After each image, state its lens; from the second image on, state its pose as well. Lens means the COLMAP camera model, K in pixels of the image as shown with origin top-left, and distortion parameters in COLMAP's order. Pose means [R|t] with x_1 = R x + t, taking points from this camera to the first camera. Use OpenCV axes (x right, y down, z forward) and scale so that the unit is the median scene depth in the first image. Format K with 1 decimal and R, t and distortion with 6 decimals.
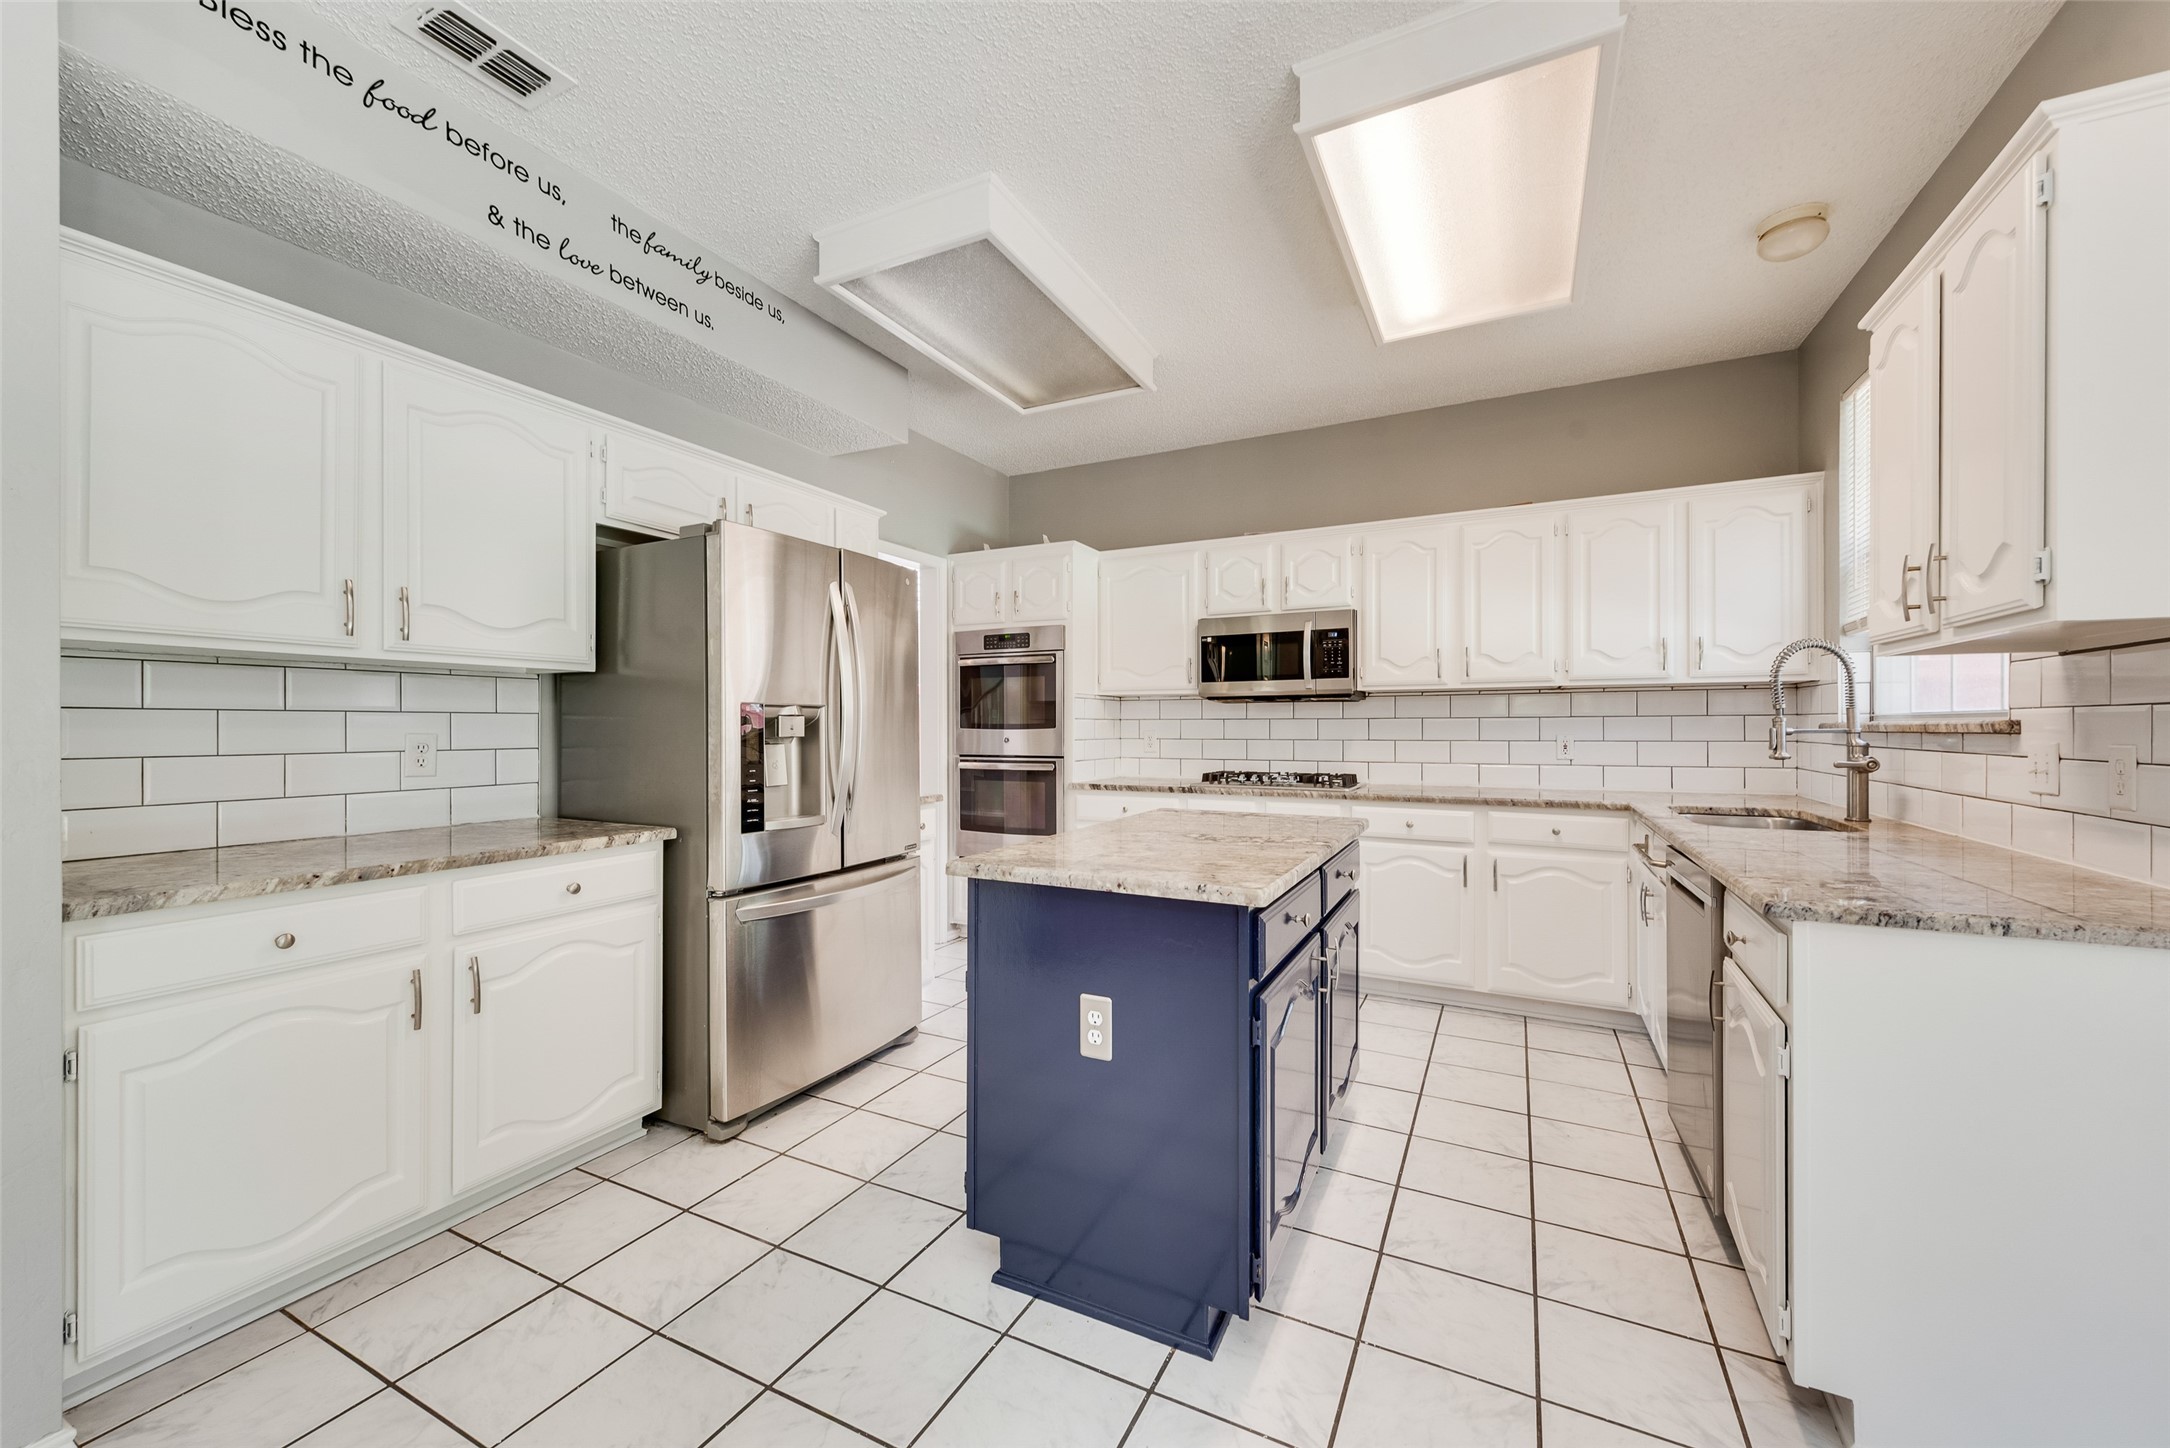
lens RADIAL K [[851.7, 0, 1082.1], [0, 851.7, 728.4], [0, 0, 1]] dist [0.009176, -0.001985]
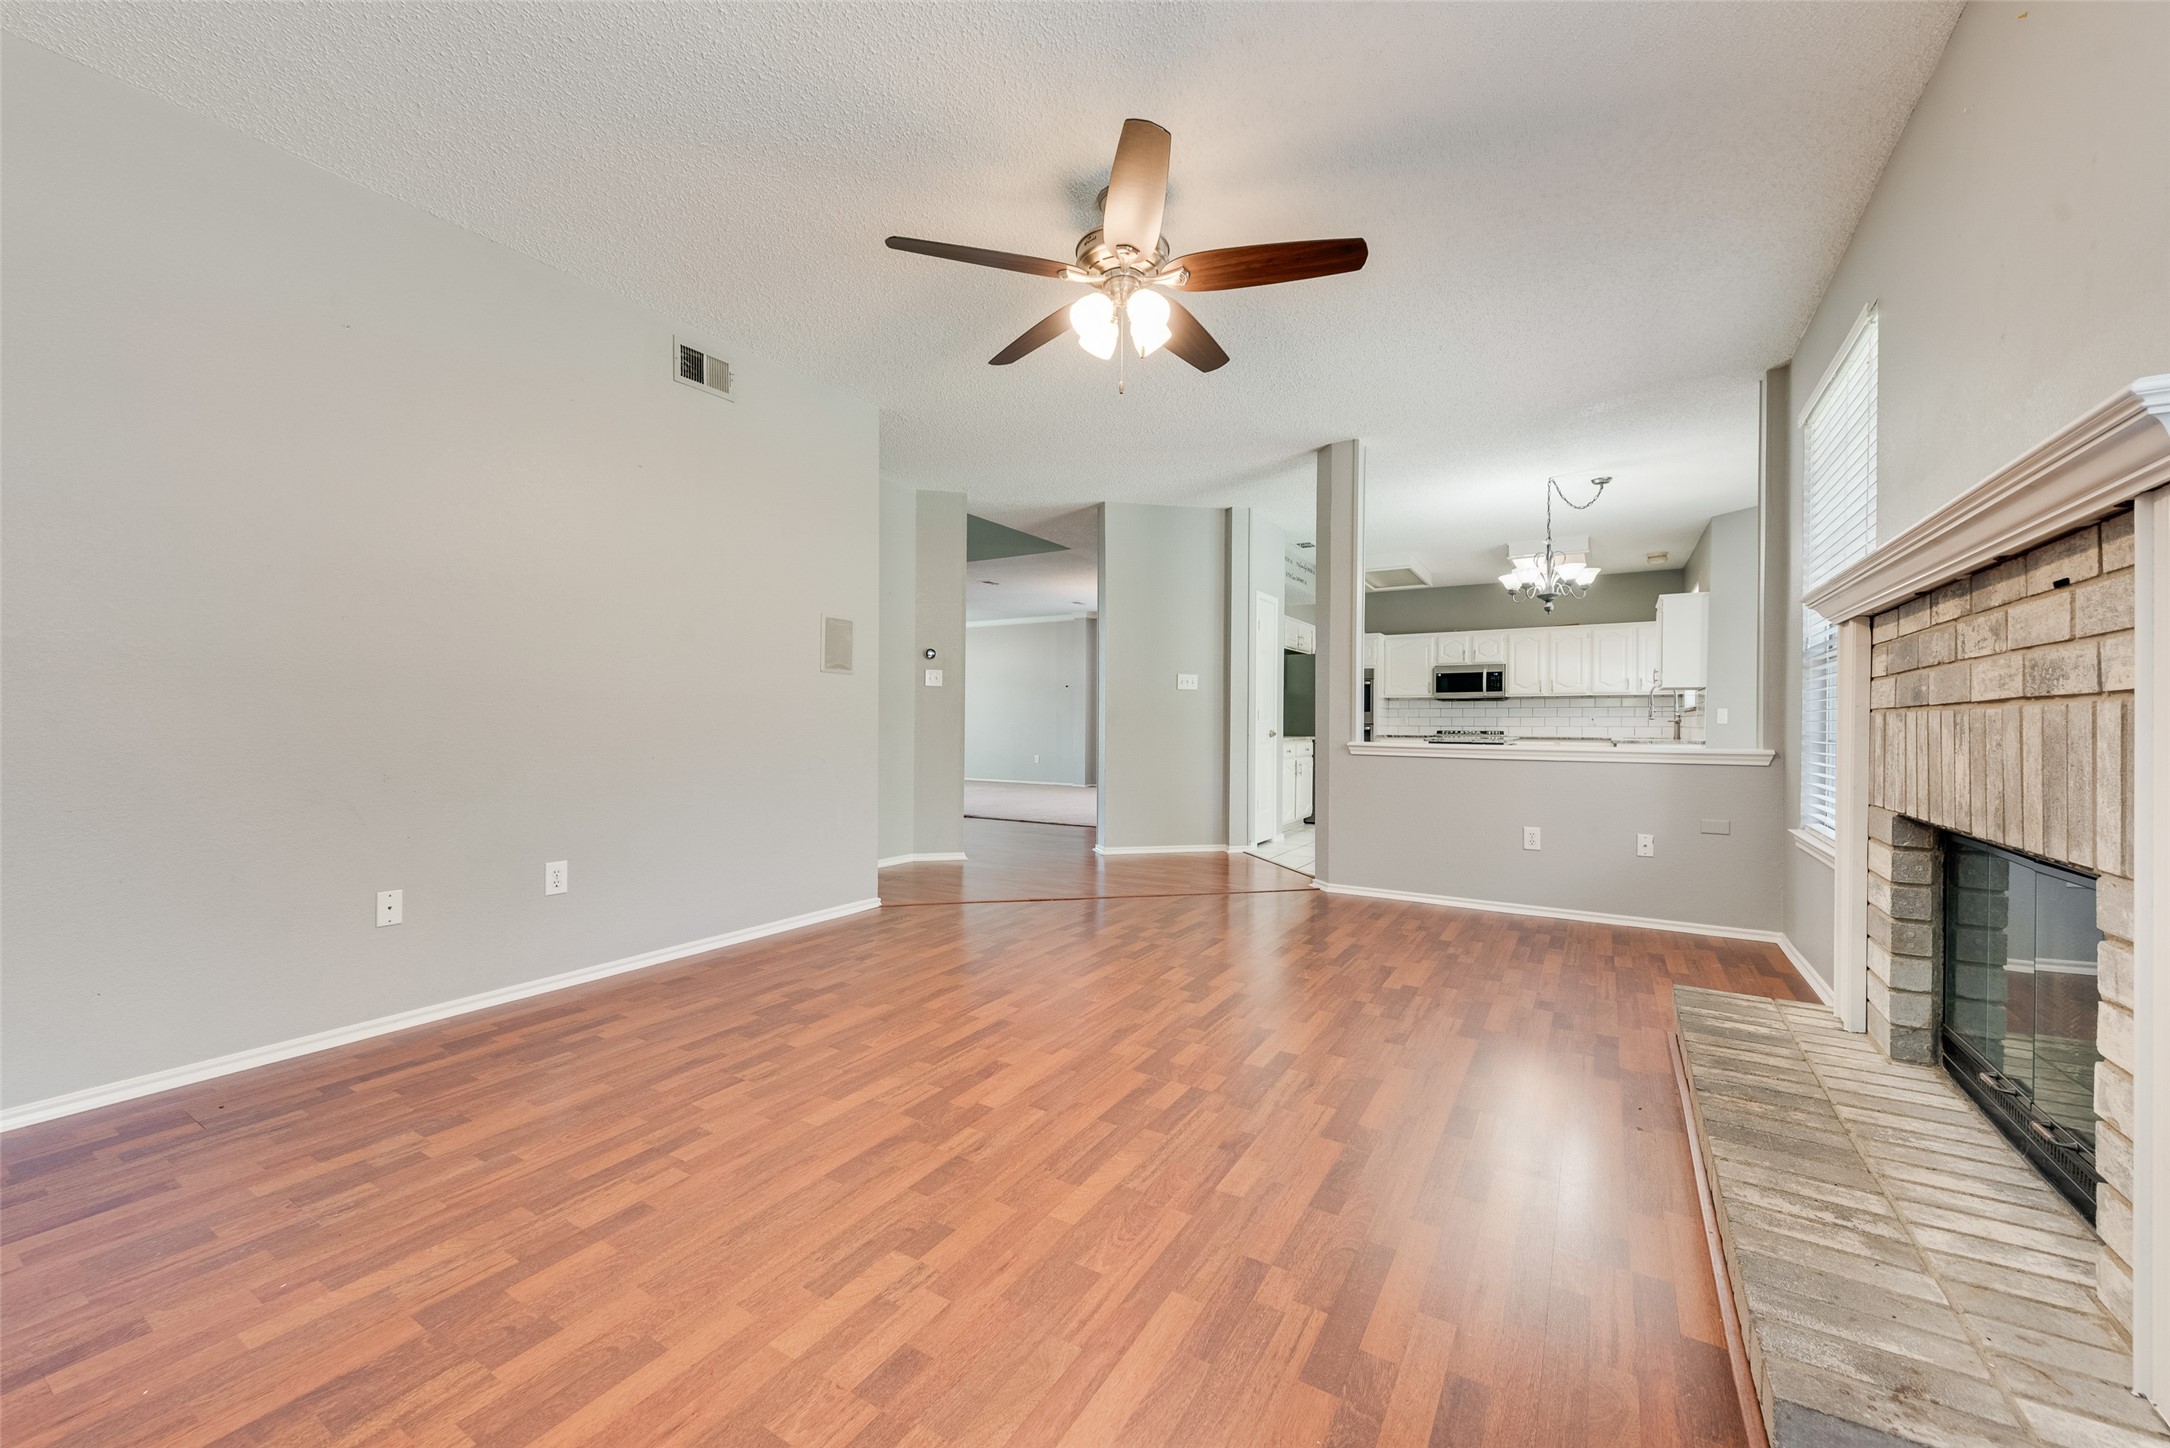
lens RADIAL K [[851.7, 0, 1078.3], [0, 851.7, 728.1], [0, 0, 1]] dist [0.009176, -0.001985]
pose [[0.997274, 0.002295, -0.073748, -0.722866], [-0.001795, 0.999975, 0.006840, 0.031855], [0.073762, -0.006689, 0.997253, -1.544267]]
